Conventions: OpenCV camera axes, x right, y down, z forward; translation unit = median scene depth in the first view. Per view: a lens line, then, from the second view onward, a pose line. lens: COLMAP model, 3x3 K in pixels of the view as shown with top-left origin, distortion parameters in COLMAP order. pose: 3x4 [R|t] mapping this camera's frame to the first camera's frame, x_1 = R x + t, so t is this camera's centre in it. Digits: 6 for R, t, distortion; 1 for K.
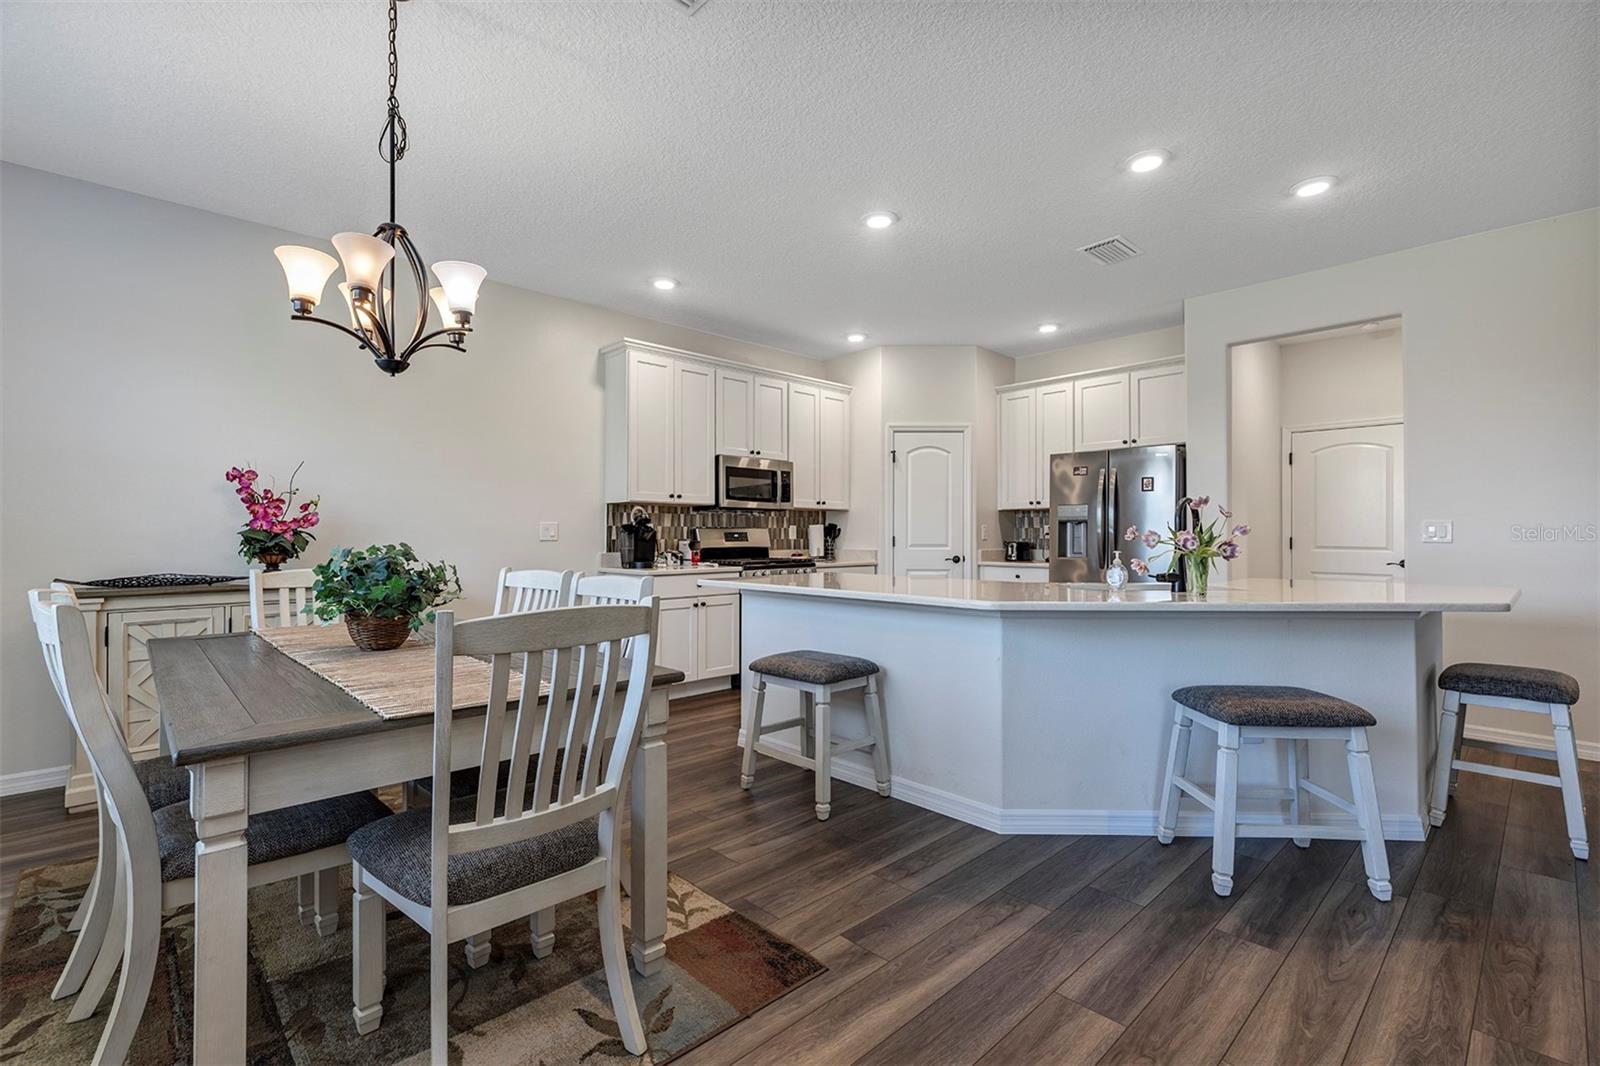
lens RADIAL K [[714.2, 0, 800.0], [0, 714.2, 533.0], [0, 0, 1]] dist [0.003770, 0.000231]
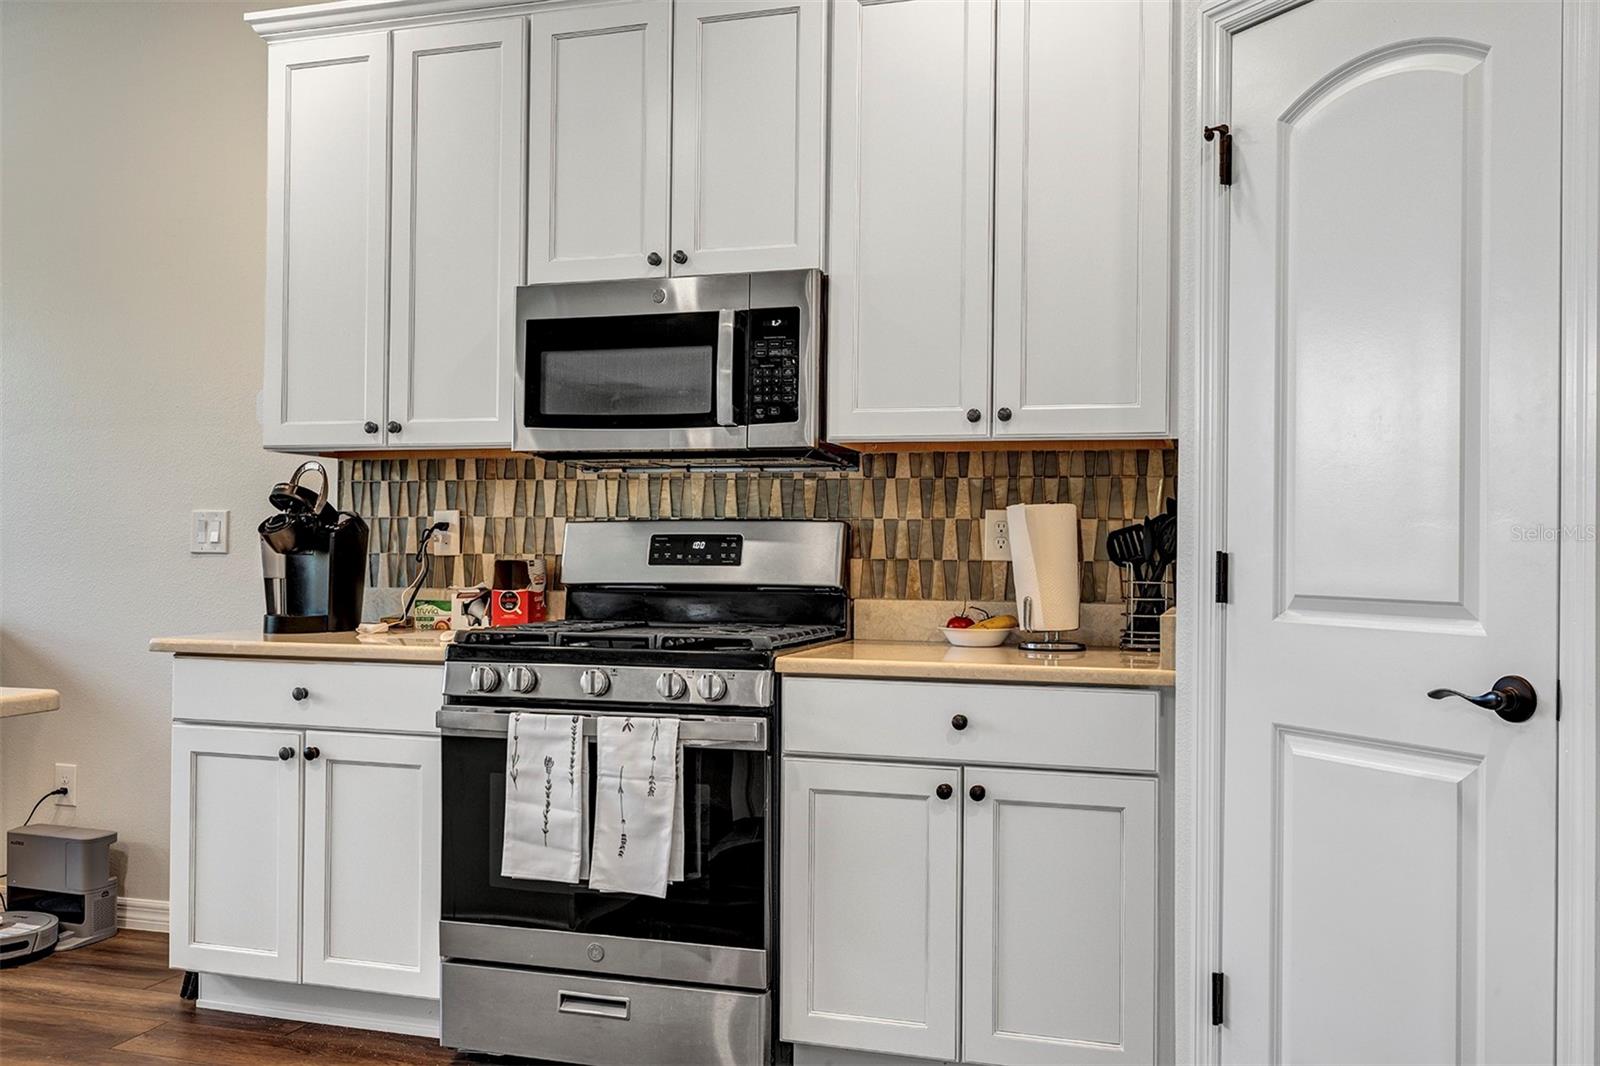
lens RADIAL K [[1360.8, 0, 800.0], [0, 1360.8, 533.0], [0, 0, 1]] dist [-0.009430, -0.000238]
pose [[0.491604, -0.005054, -0.870804, 0.434339], [-0.004472, 0.999955, -0.008328, 0.003139], [0.870808, 0.007989, 0.491559, 0.757500]]
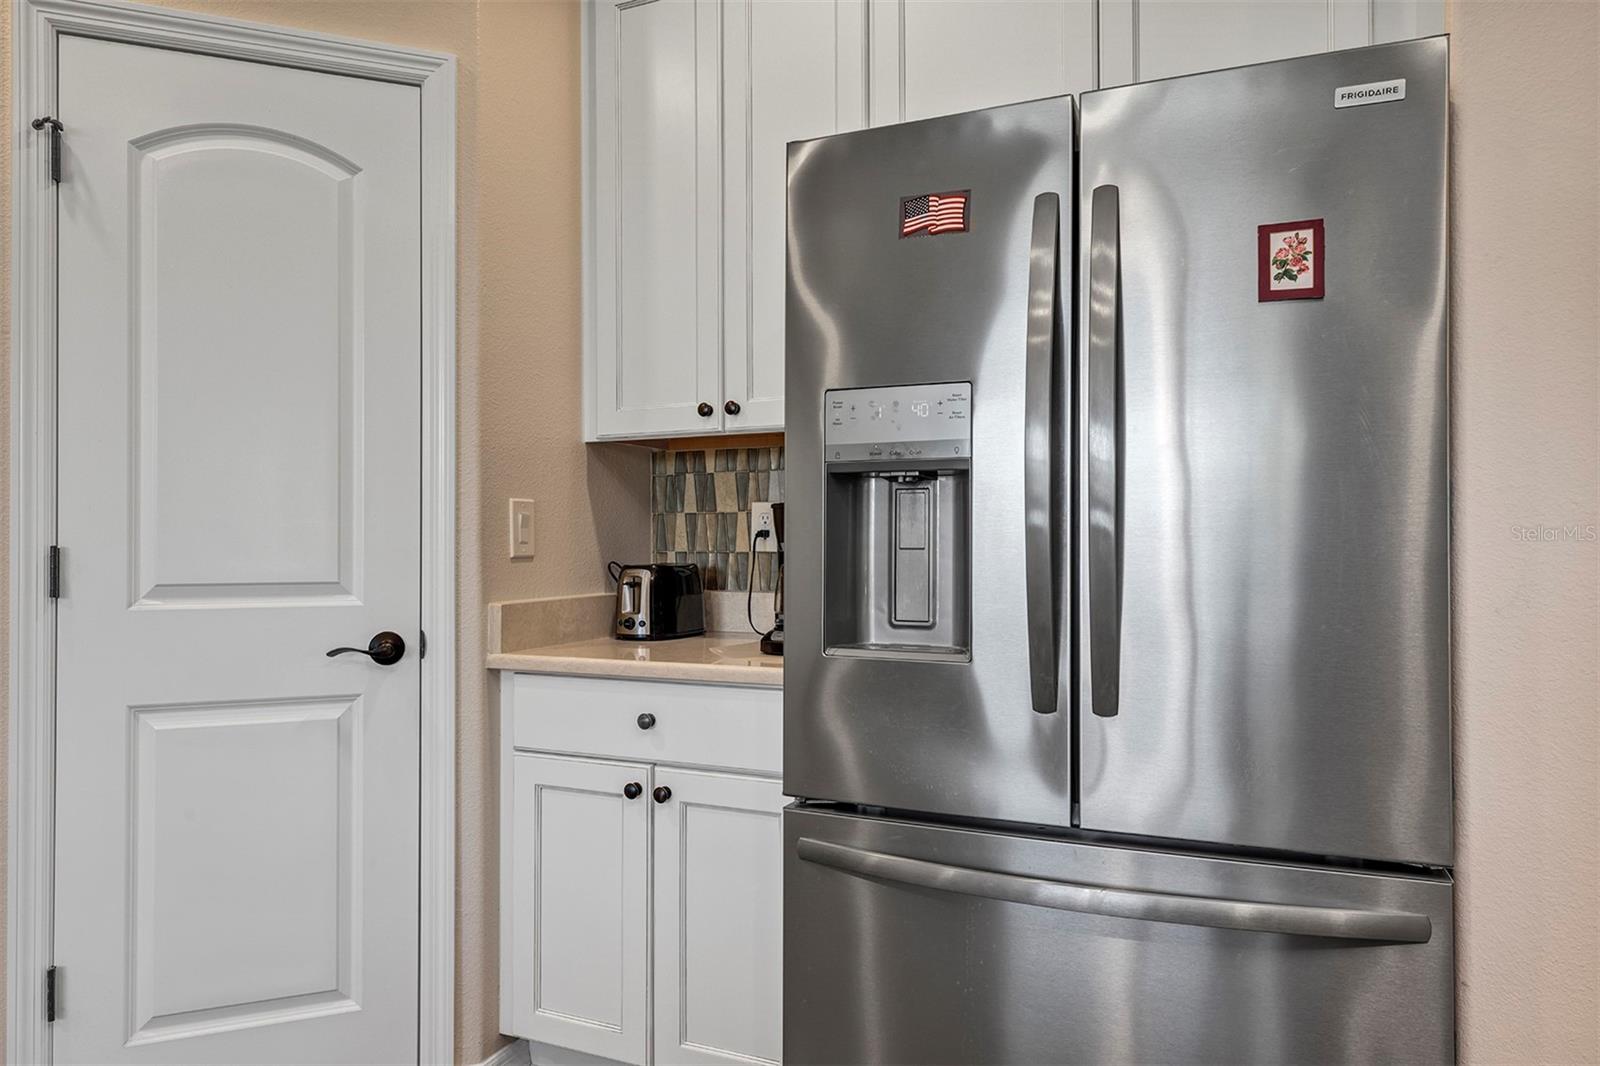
lens RADIAL K [[1082.3, 0, 800.0], [0, 1082.3, 533.0], [0, 0, 1]] dist [0.006644, 0.002944]
pose [[0.924561, -0.002066, 0.381027, 0.223559], [0.004627, 0.999972, -0.005806, 0.003690], [-0.381005, 0.007131, 0.924546, 0.679254]]
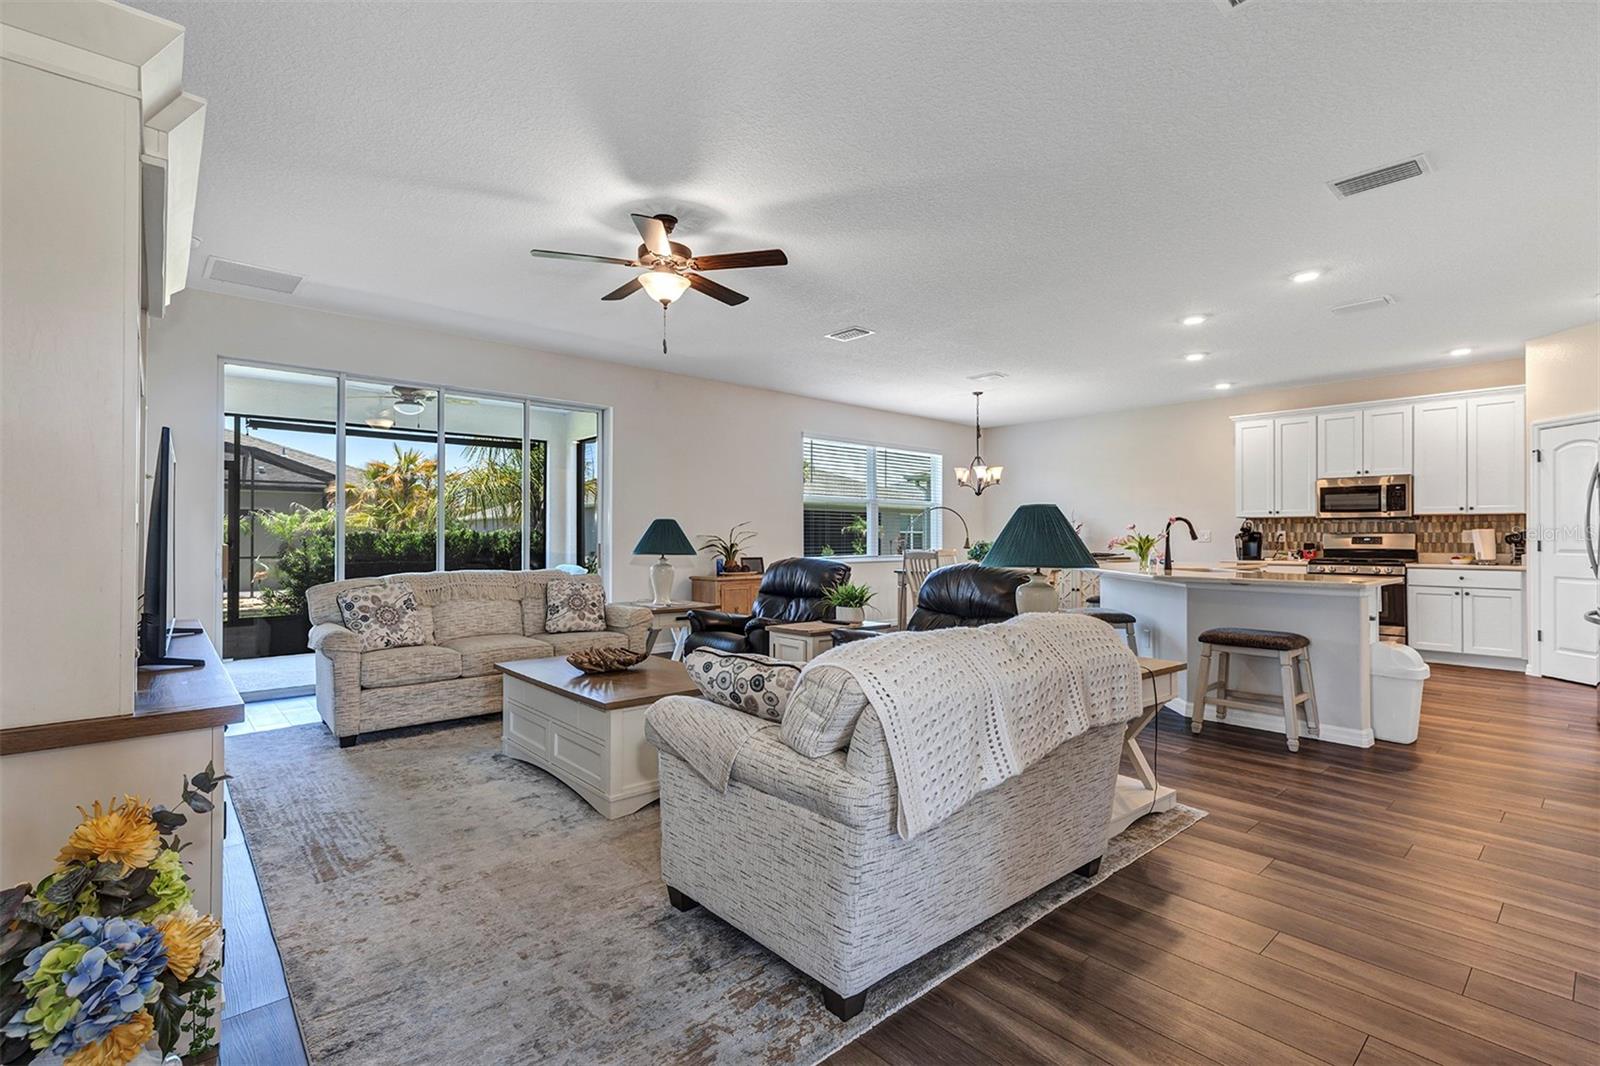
lens RADIAL K [[714.2, 0, 800.0], [0, 714.2, 533.0], [0, 0, 1]] dist [0.003770, 0.000231]
pose [[-0.032765, -0.005360, -0.999449, 1.180185], [0.002211, 0.999983, -0.005435, -0.002724], [0.999461, -0.002388, -0.032753, 0.064752]]
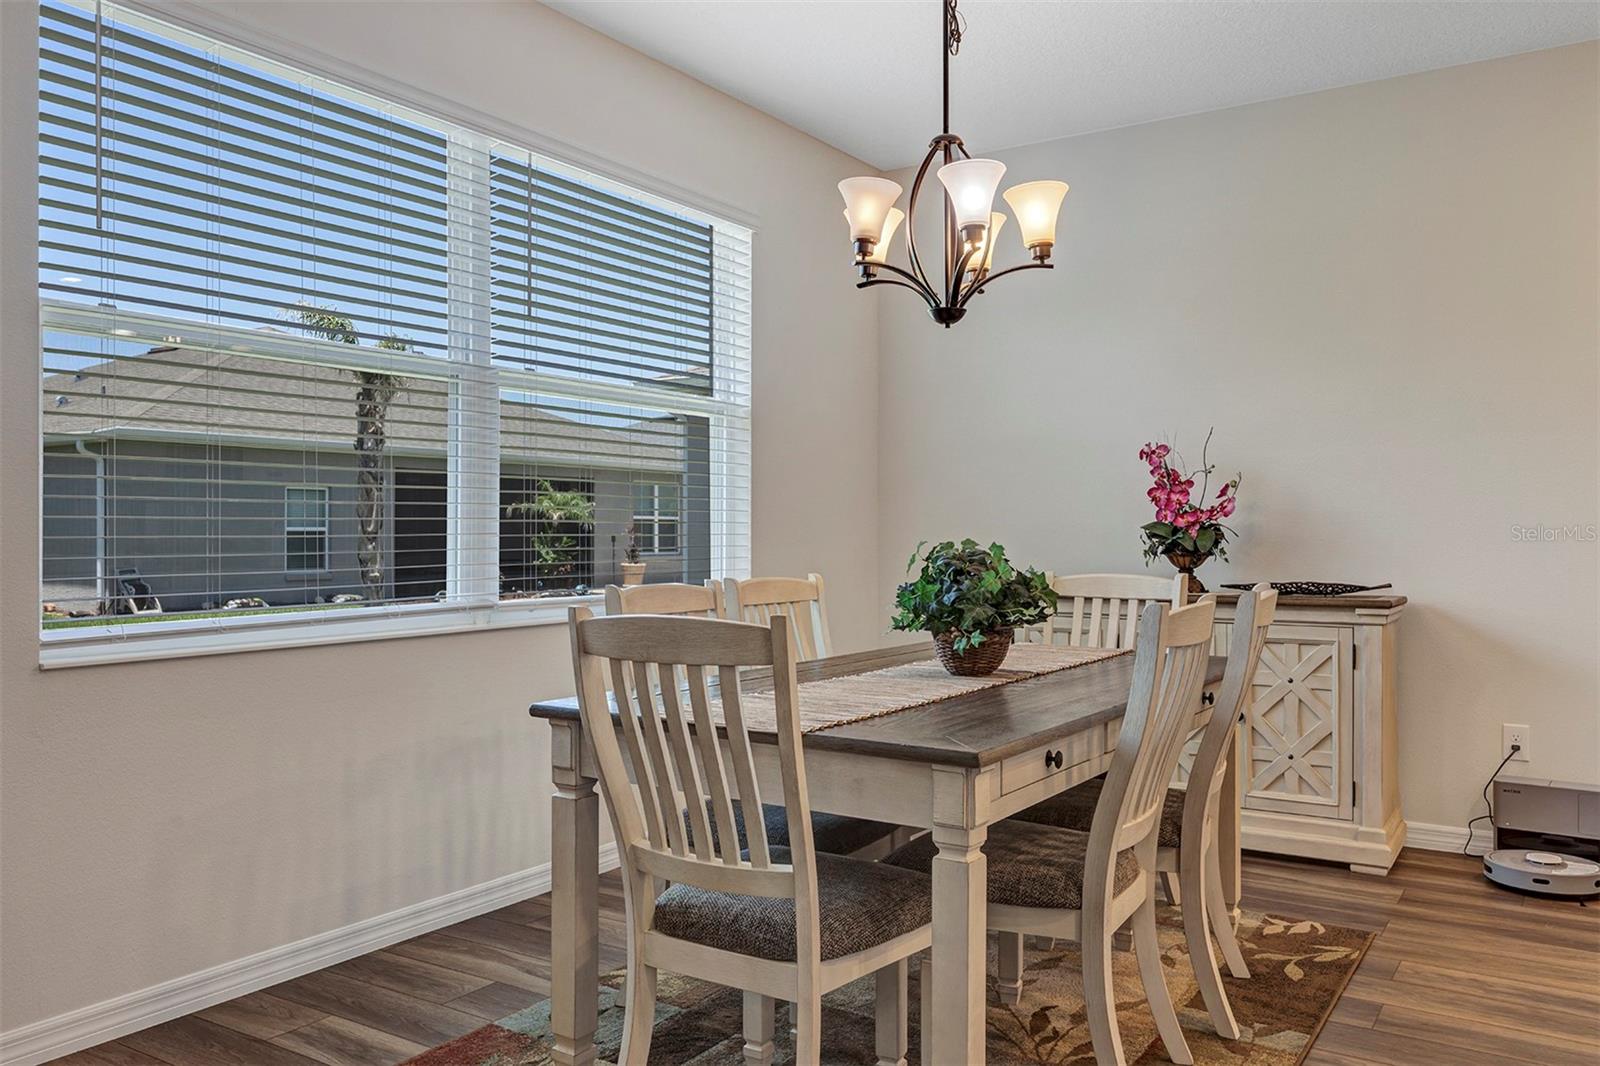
lens RADIAL K [[1257.1, 0, 800.0], [0, 1257.1, 533.0], [0, 0, 1]] dist [-0.002865, -0.001157]
pose [[0.233476, 0.005001, -0.972350, 0.268800], [0.000239, 0.999986, 0.005201, -0.000246], [0.972362, -0.001447, 0.233472, 0.188344]]
